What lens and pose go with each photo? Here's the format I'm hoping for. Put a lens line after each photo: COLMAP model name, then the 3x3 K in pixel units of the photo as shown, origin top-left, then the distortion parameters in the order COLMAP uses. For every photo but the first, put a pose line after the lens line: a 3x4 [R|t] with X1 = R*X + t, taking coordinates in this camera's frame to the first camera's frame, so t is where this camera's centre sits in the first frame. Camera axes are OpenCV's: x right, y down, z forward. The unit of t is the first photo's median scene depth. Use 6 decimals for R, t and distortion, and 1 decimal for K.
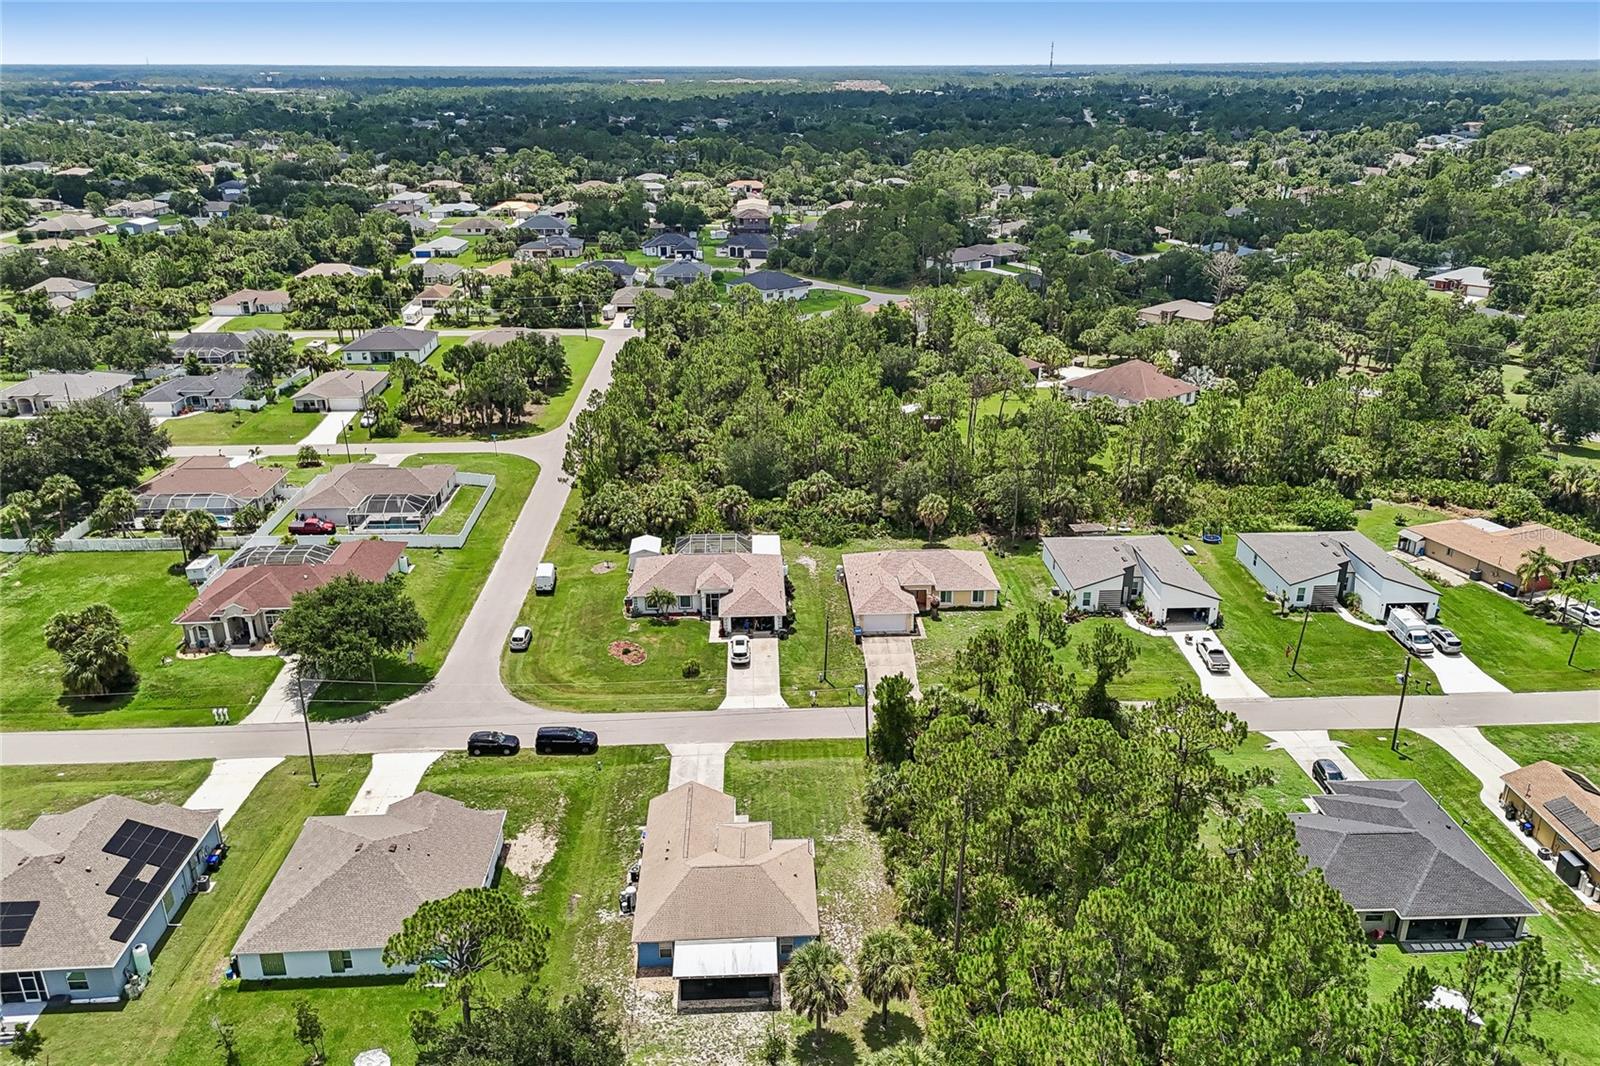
lens RADIAL K [[1171.4, 0, 808.6], [0, 1171.4, 532.7], [0, 0, 1]] dist [0.029687, -0.003502]
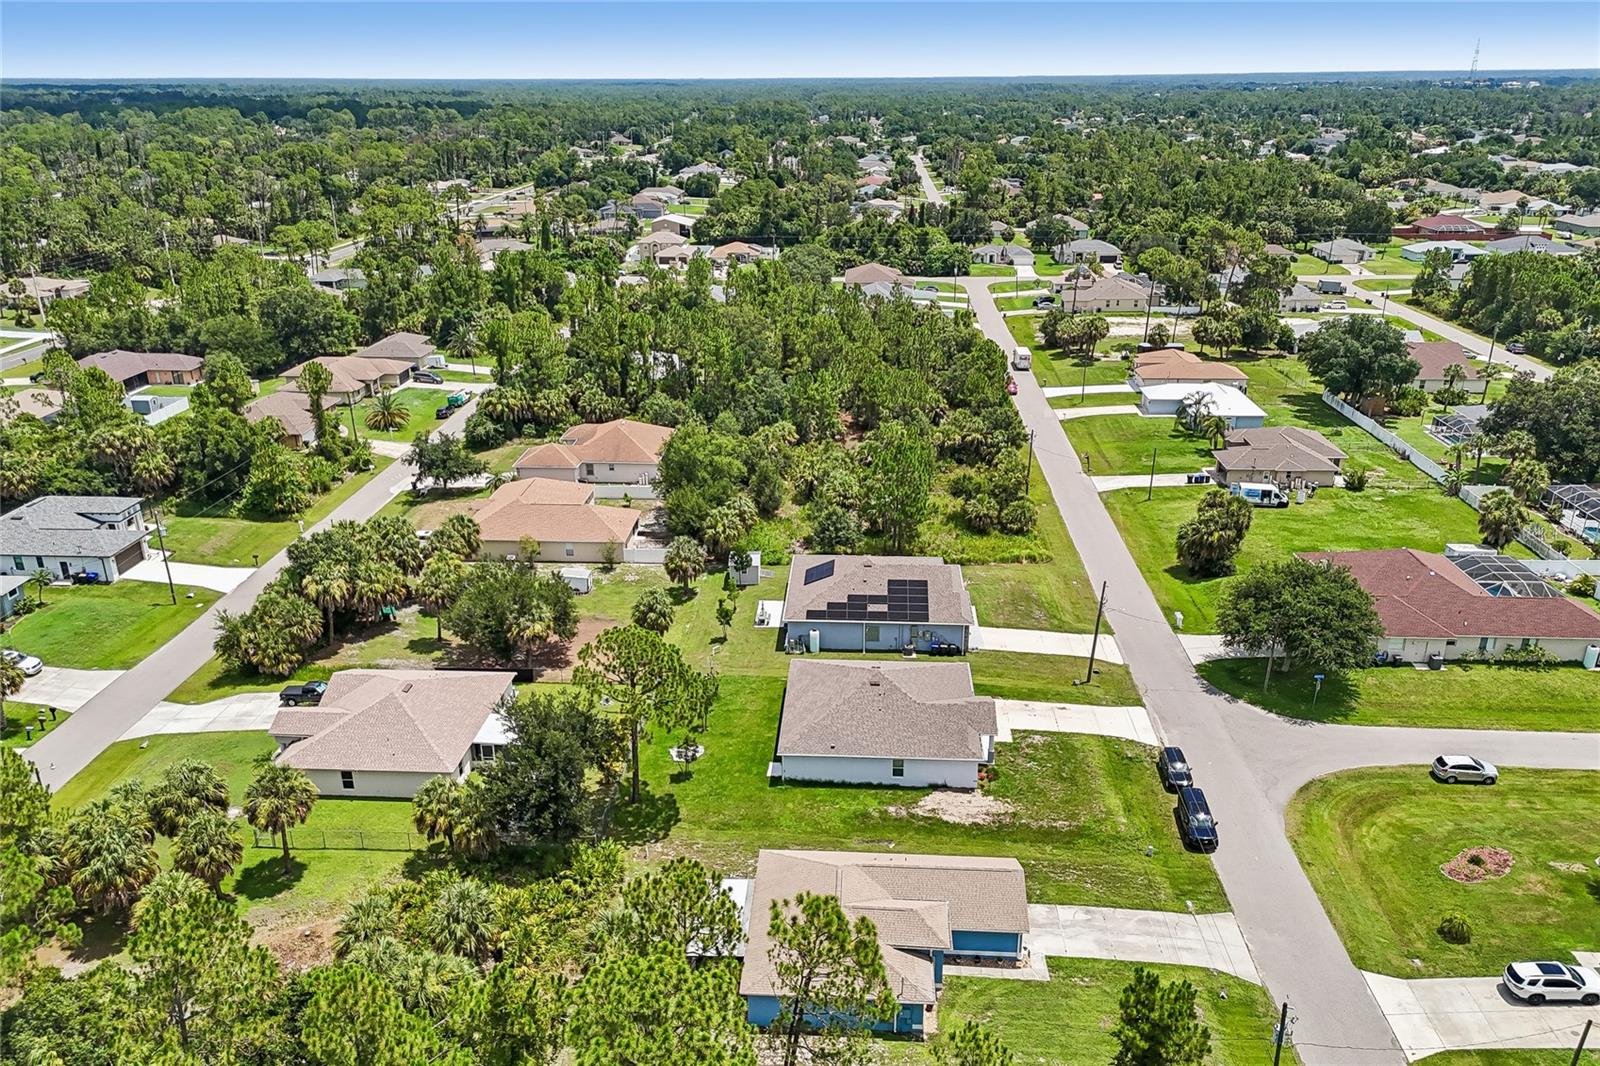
lens RADIAL K [[1175.2, 0, 800.0], [0, 1175.2, 533.0], [0, 0, 1]] dist [0.095081, -0.096874]
pose [[-0.110287, 0.357528, -0.927367, 0.373156], [-0.363574, 0.853878, 0.372434, -0.139490], [0.925014, 0.378241, 0.035816, 0.521575]]
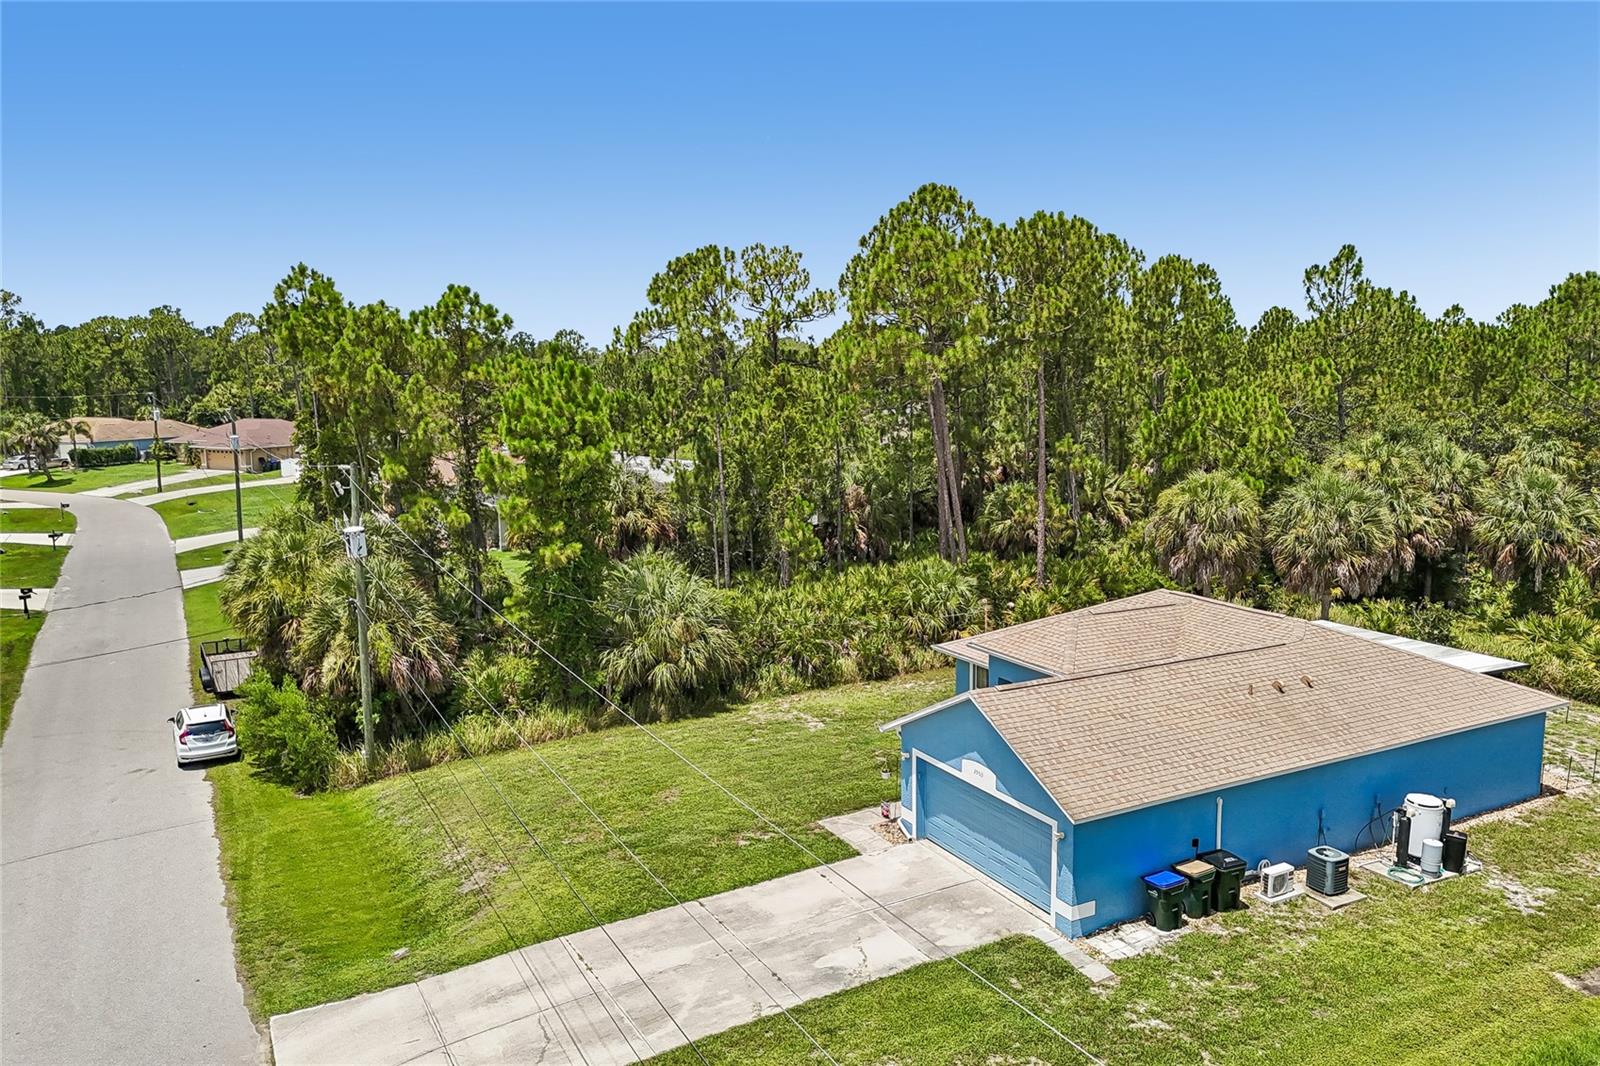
lens RADIAL K [[1175.2, 0, 800.0], [0, 1175.2, 533.0], [0, 0, 1]] dist [0.095081, -0.096874]
pose [[-0.436275, -0.125088, 0.891077, -0.219794], [0.338001, 0.894987, 0.291124, 0.060867], [-0.833918, 0.428195, -0.348180, 0.762962]]
